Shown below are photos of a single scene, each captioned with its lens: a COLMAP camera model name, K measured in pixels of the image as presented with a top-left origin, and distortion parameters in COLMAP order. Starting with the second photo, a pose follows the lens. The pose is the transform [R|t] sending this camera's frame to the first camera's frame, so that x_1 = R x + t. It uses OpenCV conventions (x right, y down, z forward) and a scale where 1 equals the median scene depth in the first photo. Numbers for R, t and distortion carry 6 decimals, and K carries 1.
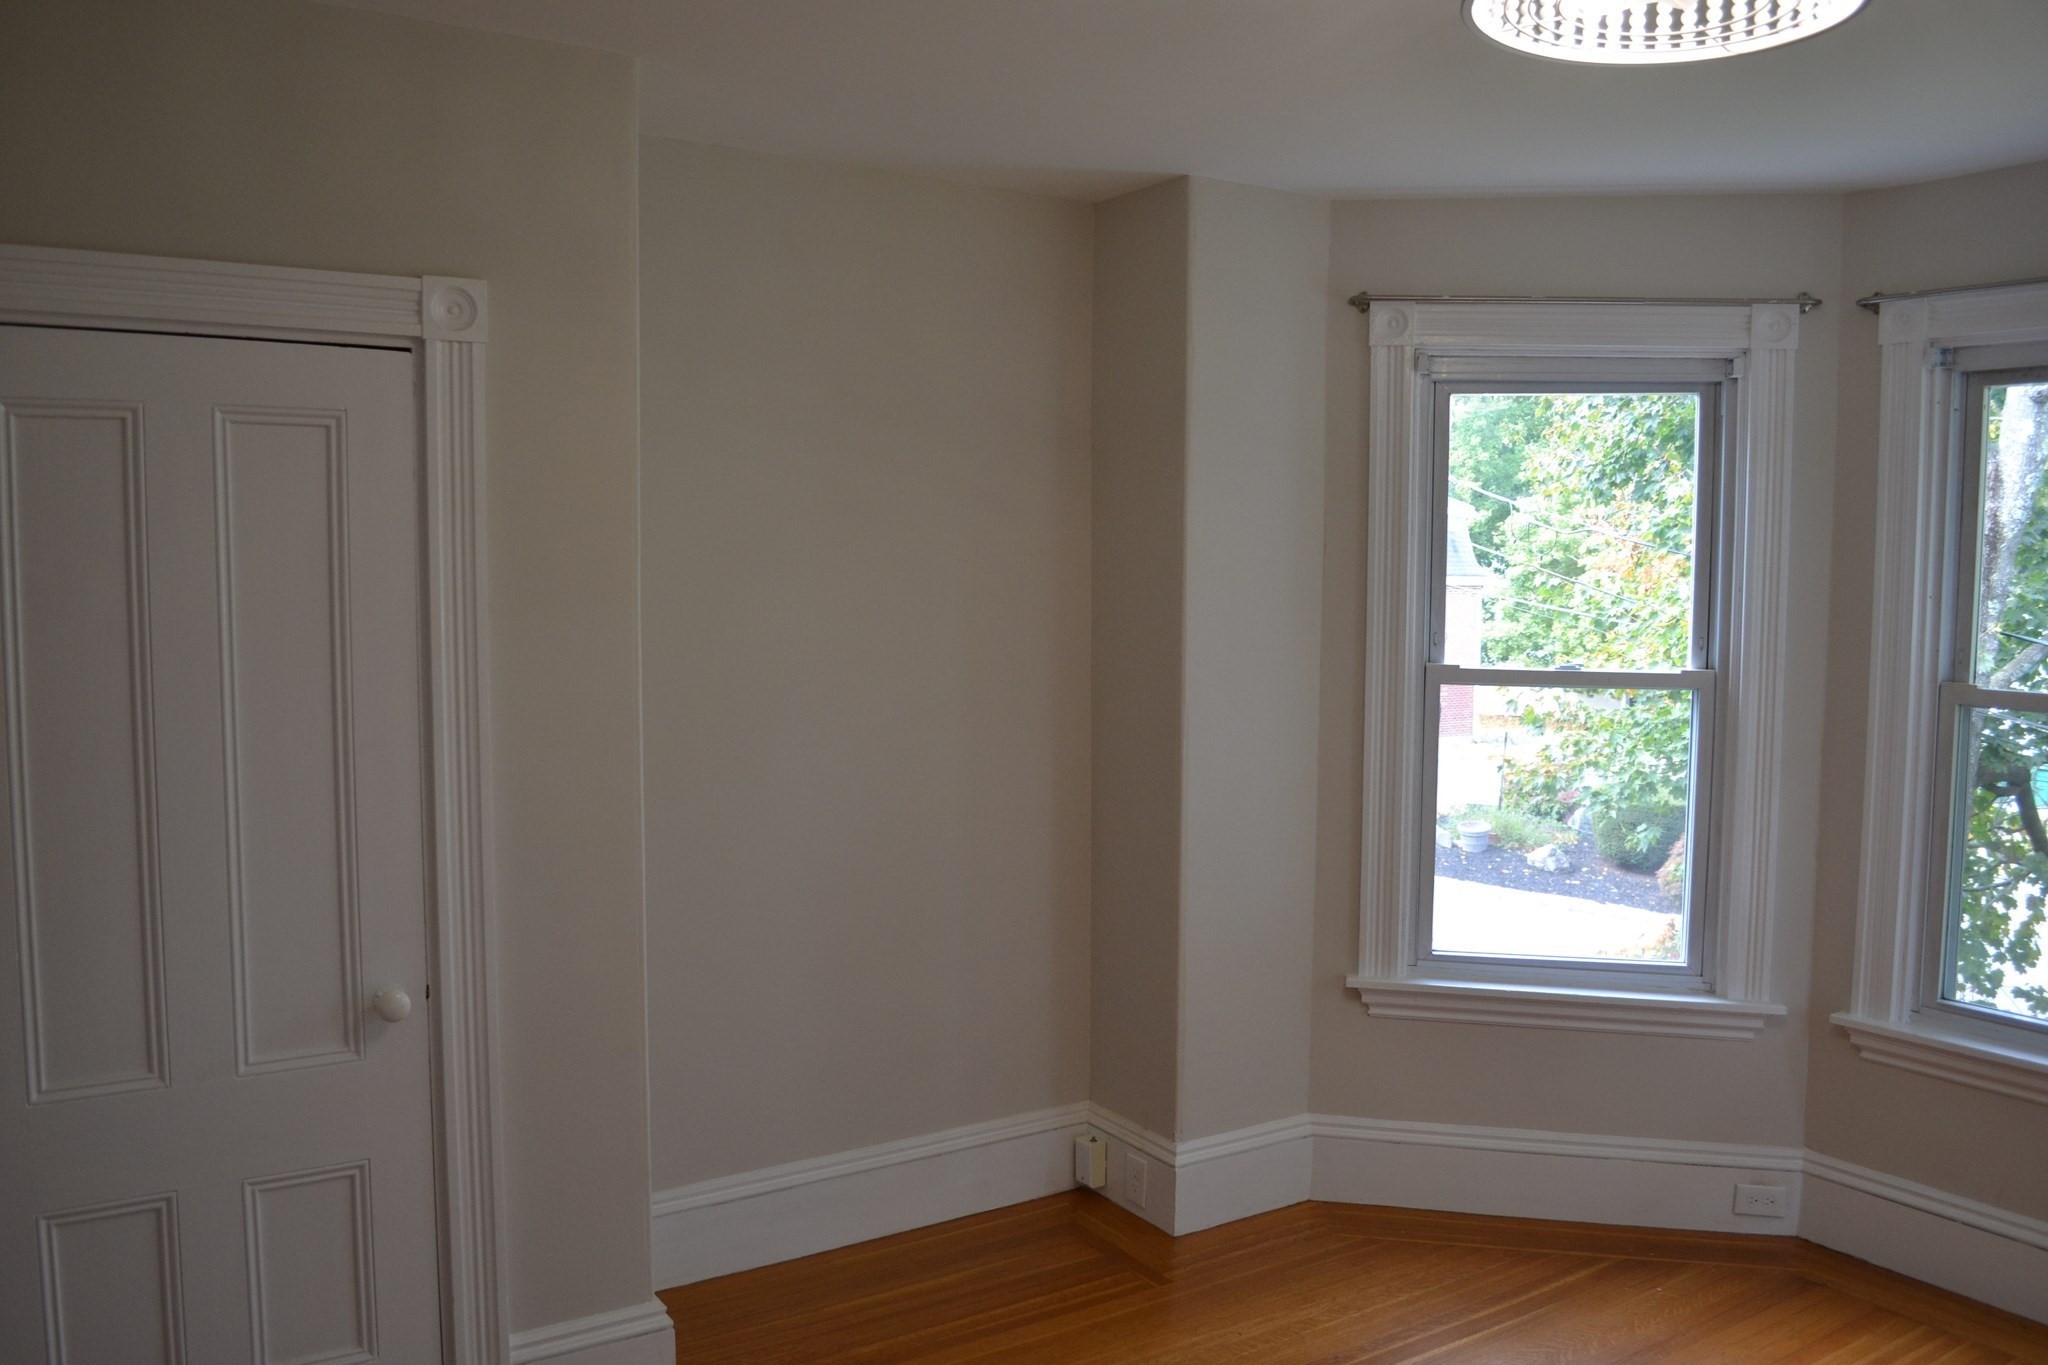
lens RADIAL K [[1625.5, 0, 982.3], [0, 1625.5, 687.7], [0, 0, 1]] dist [-0.090296, 0.017528]
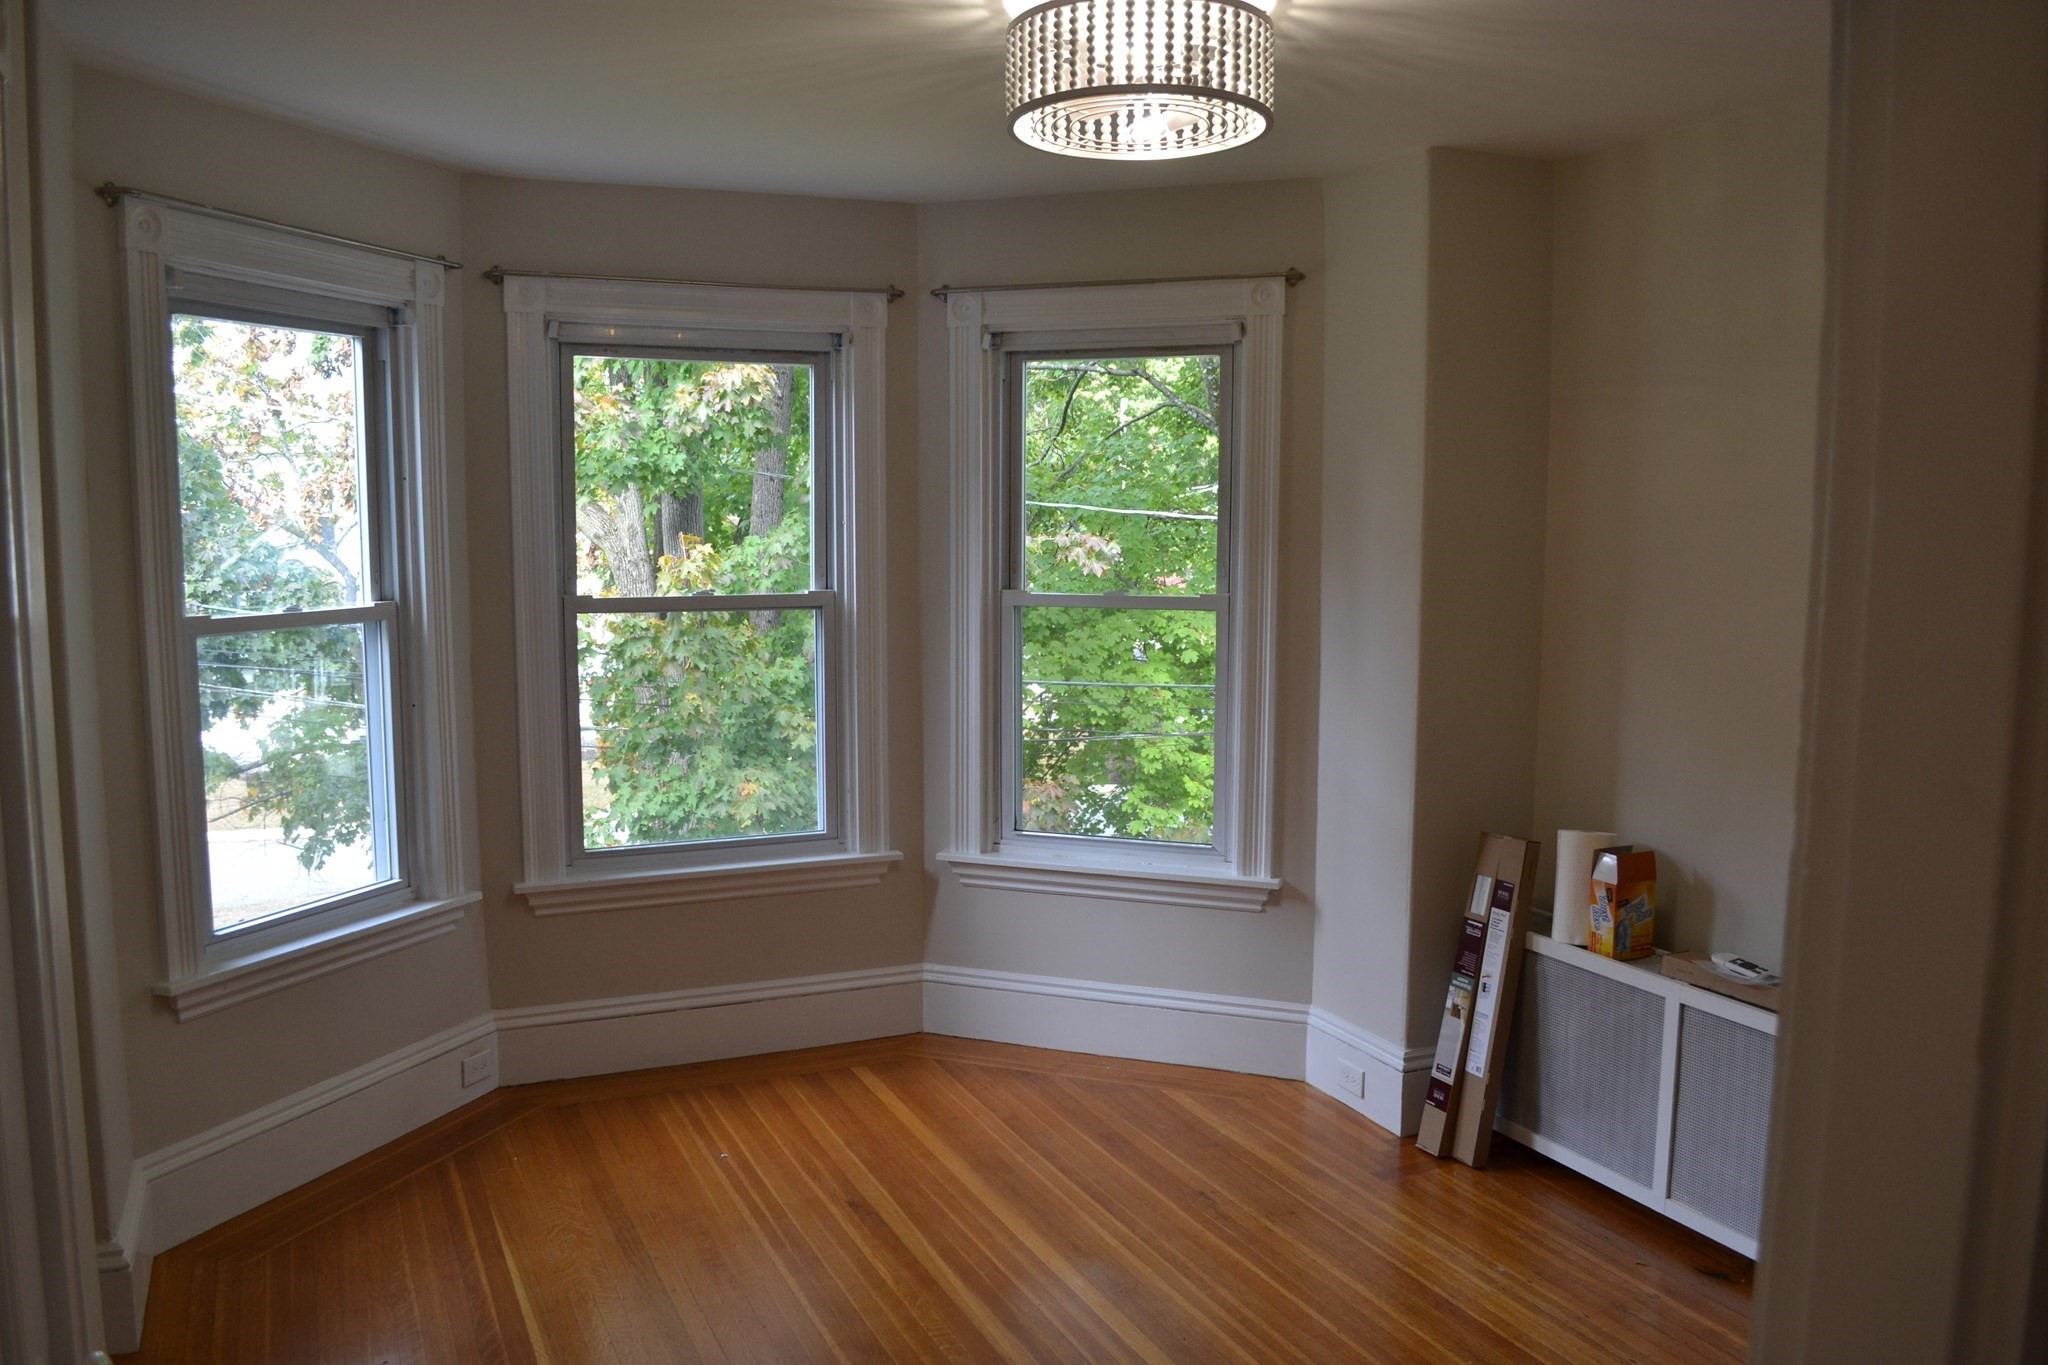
lens RADIAL K [[1625.5, 0, 1023.2], [0, 1625.5, 680.6], [0, 0, 1]] dist [-0.090296, 0.017528]
pose [[0.143450, -0.107538, 0.983798, -0.533128], [0.075563, 0.992367, 0.097456, -0.030190], [-0.986769, 0.060359, 0.150480, 0.420402]]
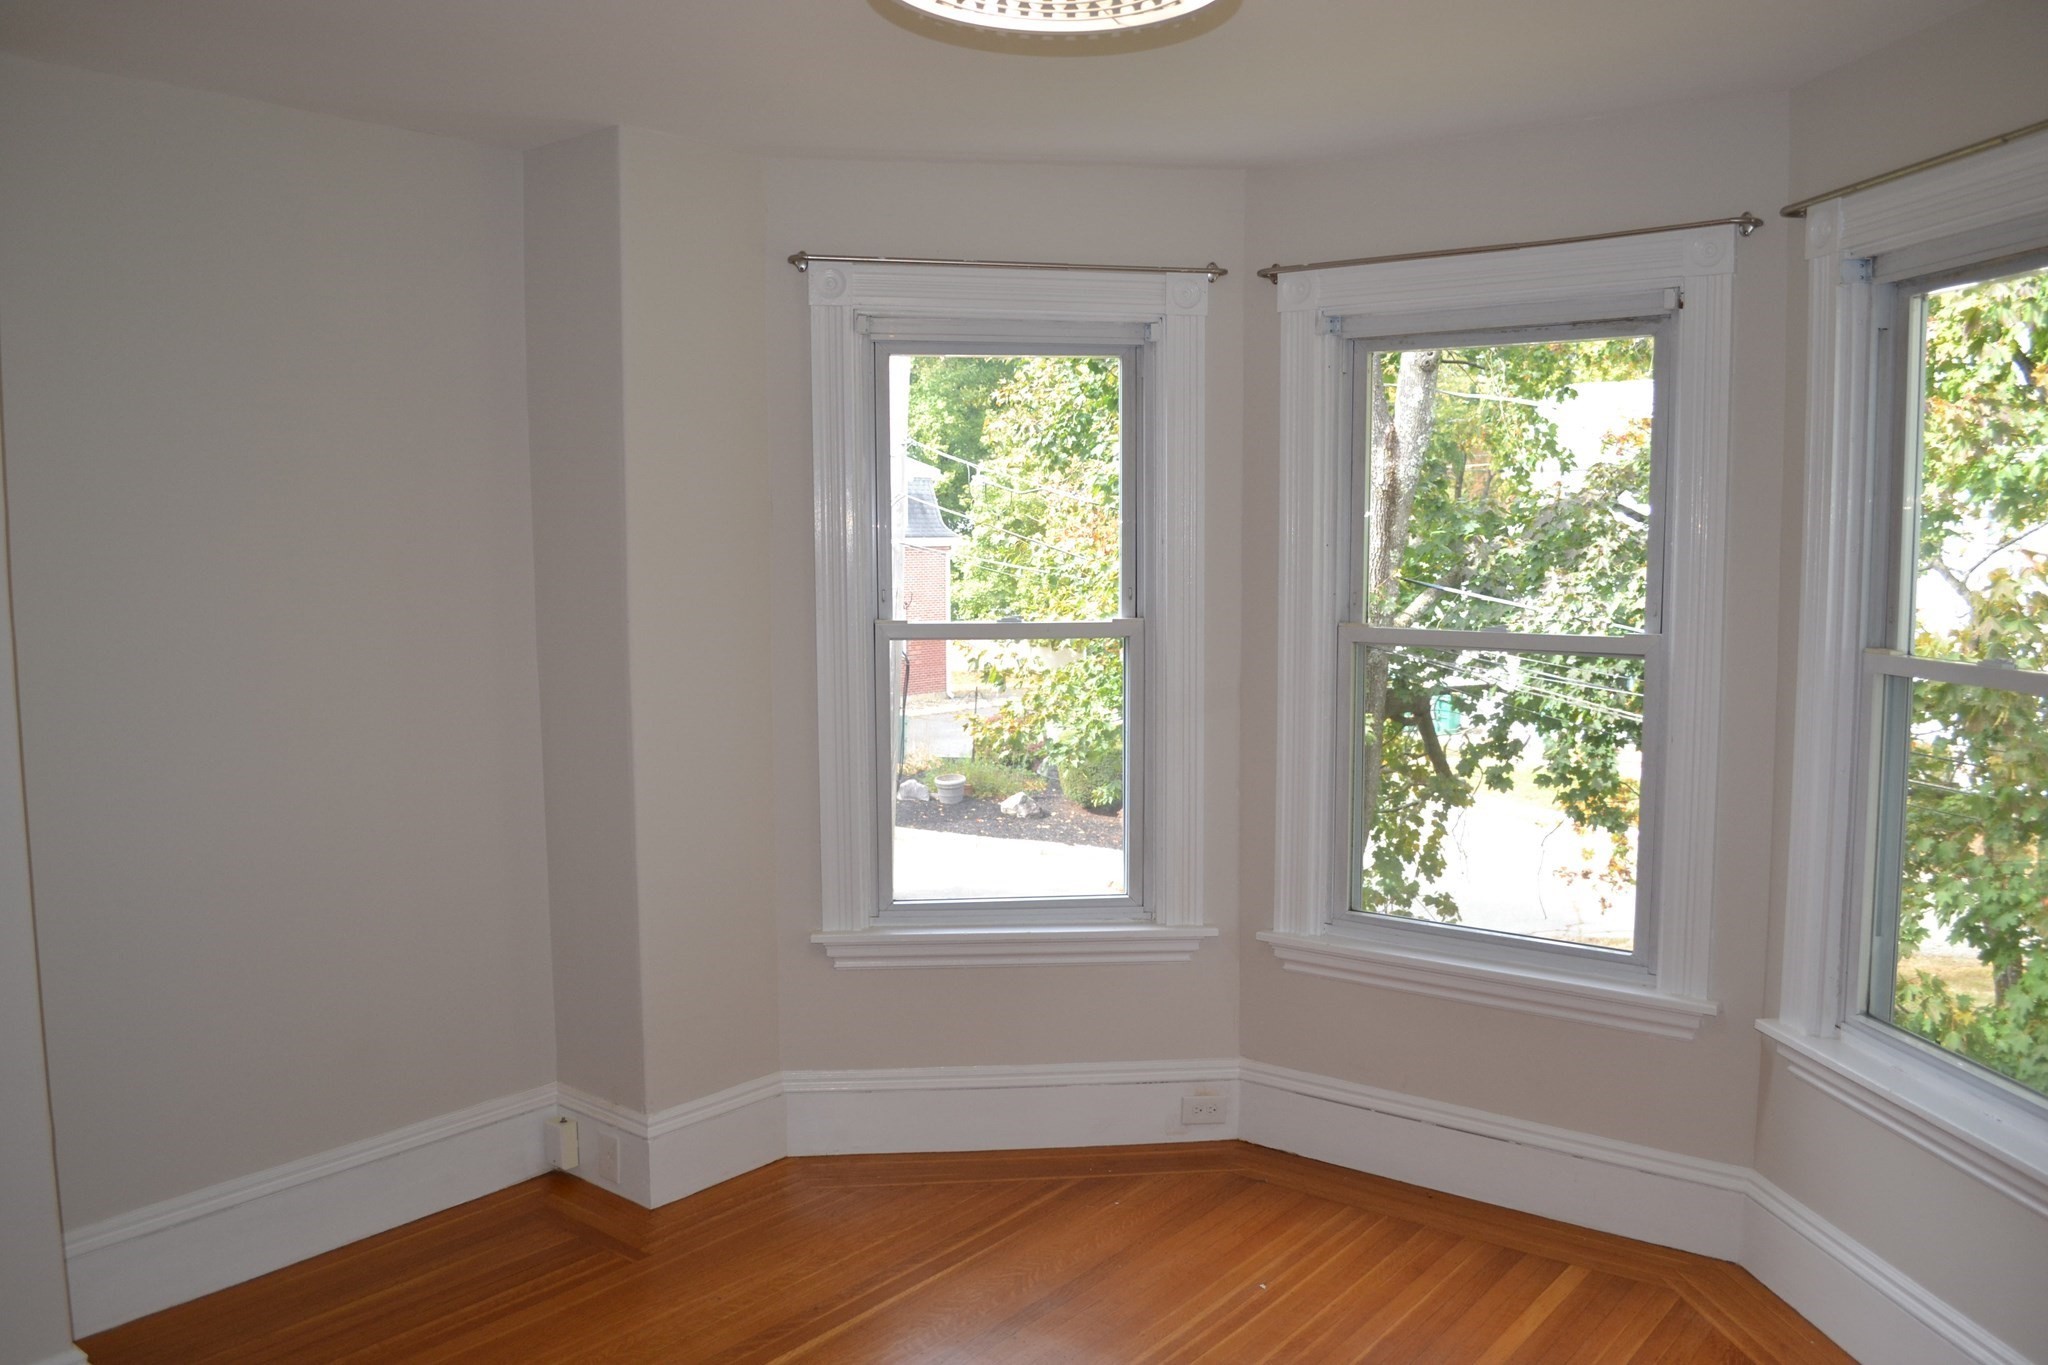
lens RADIAL K [[1625.5, 0, 989.9], [0, 1625.5, 695.2], [0, 0, 1]] dist [-0.090296, 0.017528]
pose [[0.949447, -0.043599, 0.310884, 0.024135], [0.035742, 0.998882, 0.030926, 0.003068], [-0.311885, -0.018251, 0.949945, 0.004788]]
